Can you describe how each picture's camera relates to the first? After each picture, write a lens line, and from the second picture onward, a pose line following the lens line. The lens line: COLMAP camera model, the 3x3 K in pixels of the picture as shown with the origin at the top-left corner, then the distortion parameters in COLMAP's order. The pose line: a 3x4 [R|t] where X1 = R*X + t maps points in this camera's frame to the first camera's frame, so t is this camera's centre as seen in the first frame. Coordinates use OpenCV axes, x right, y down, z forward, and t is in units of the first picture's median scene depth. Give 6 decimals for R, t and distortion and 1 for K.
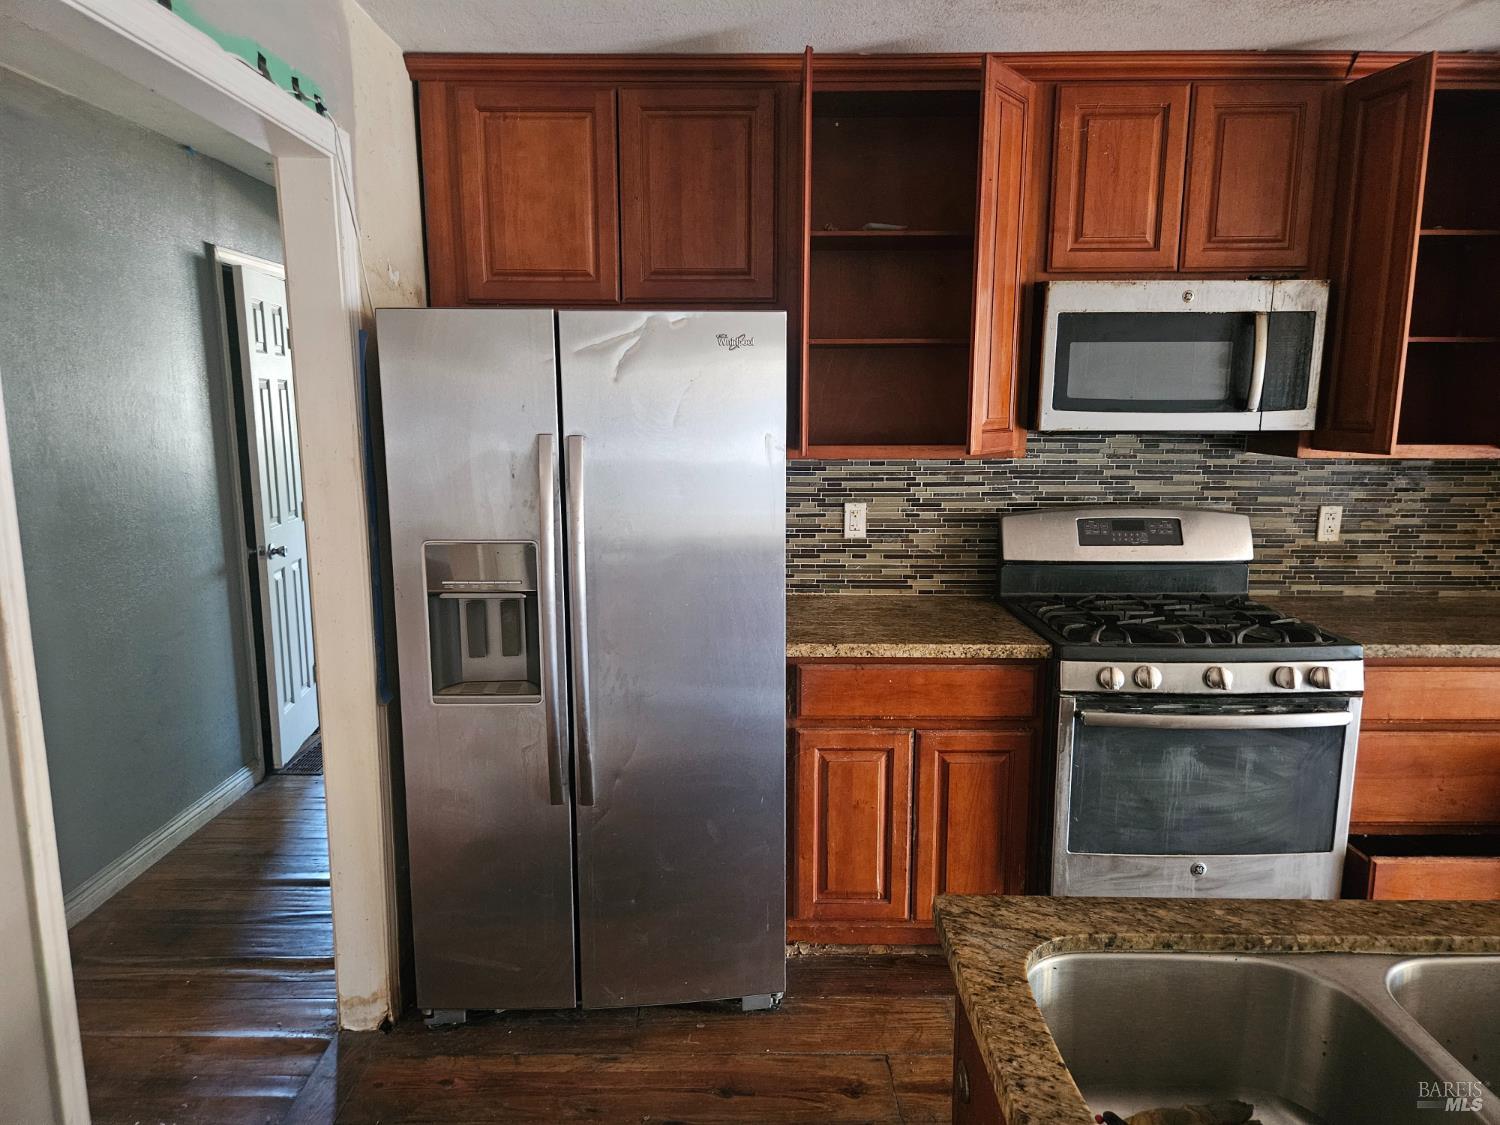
lens RADIAL K [[1009.1, 0, 741.4], [0, 1009.1, 555.8], [0, 0, 1]] dist [0.070247, -0.063341]
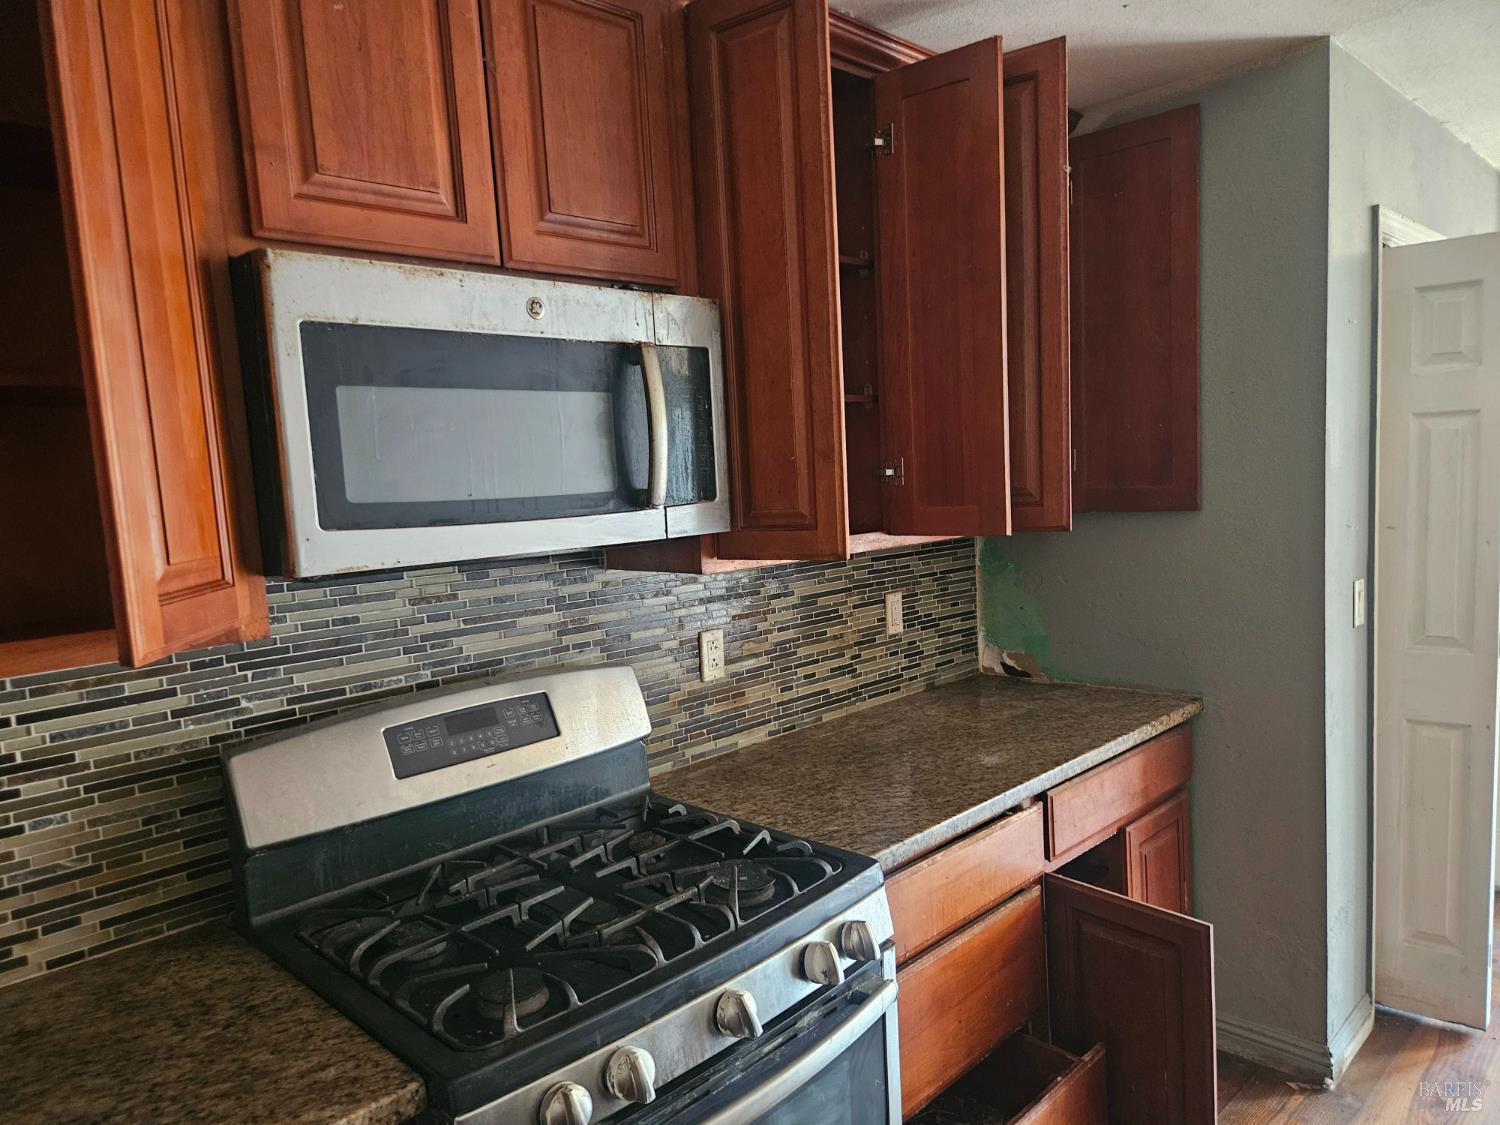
lens RADIAL K [[1009.1, 0, 739.9], [0, 1009.1, 580.5], [0, 0, 1]] dist [0.070247, -0.063341]
pose [[0.717264, -0.115271, 0.687201, 0.109365], [0.167047, 0.985908, -0.008979, -0.076088], [-0.676482, 0.121235, 0.726412, 0.481134]]
